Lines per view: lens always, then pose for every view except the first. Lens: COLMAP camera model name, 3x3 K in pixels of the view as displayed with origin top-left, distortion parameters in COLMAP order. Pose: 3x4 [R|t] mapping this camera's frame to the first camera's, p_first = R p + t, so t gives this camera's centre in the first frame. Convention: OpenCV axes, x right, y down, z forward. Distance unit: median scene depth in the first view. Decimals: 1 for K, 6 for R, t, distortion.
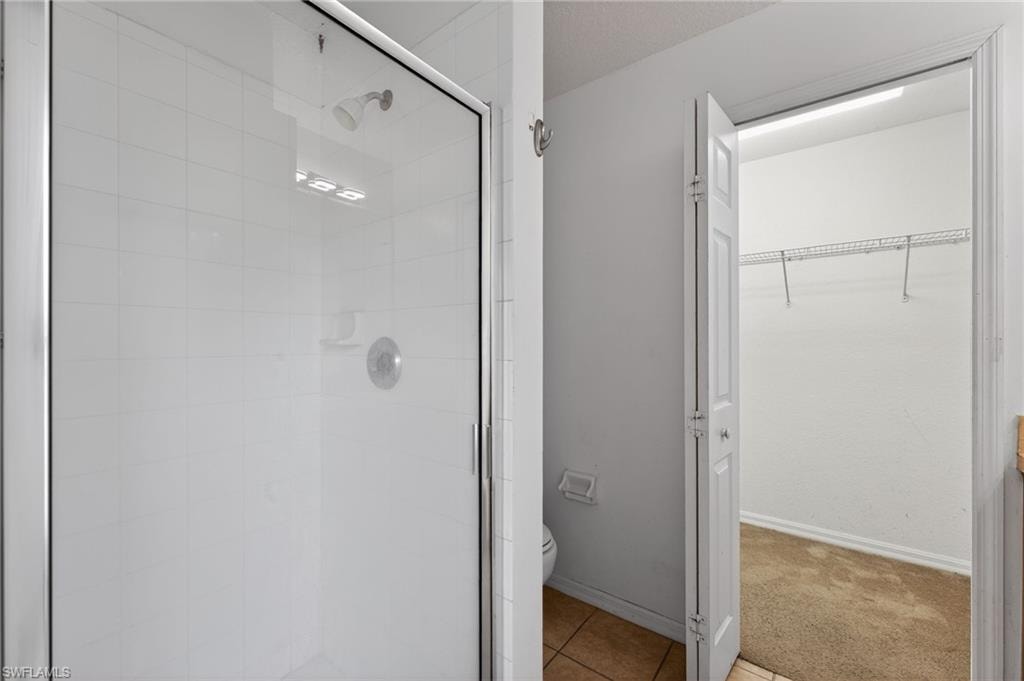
lens RADIAL K [[413.1, 0, 515.9], [0, 413.1, 338.7], [0, 0, 1]] dist [0.002014, -0.000110]
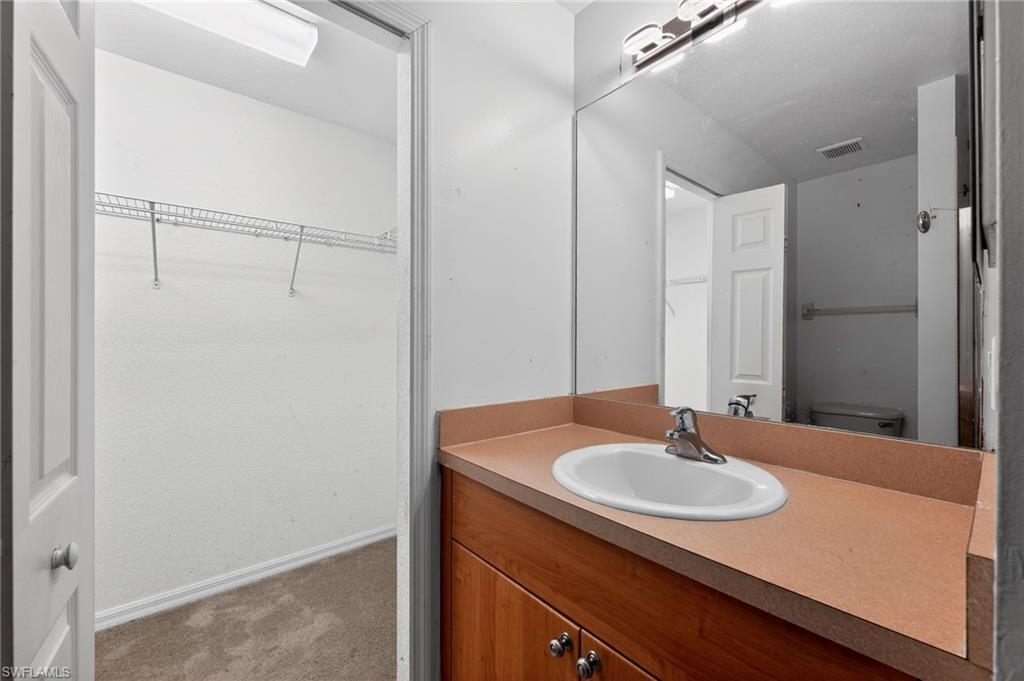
lens RADIAL K [[413.1, 0, 515.9], [0, 413.1, 338.7], [0, 0, 1]] dist [0.002014, -0.000110]
pose [[0.217863, 0.000370, 0.975979, 0.132842], [-0.007774, 0.999969, 0.001356, 0.001634], [-0.975948, -0.007883, 0.217859, 0.312960]]
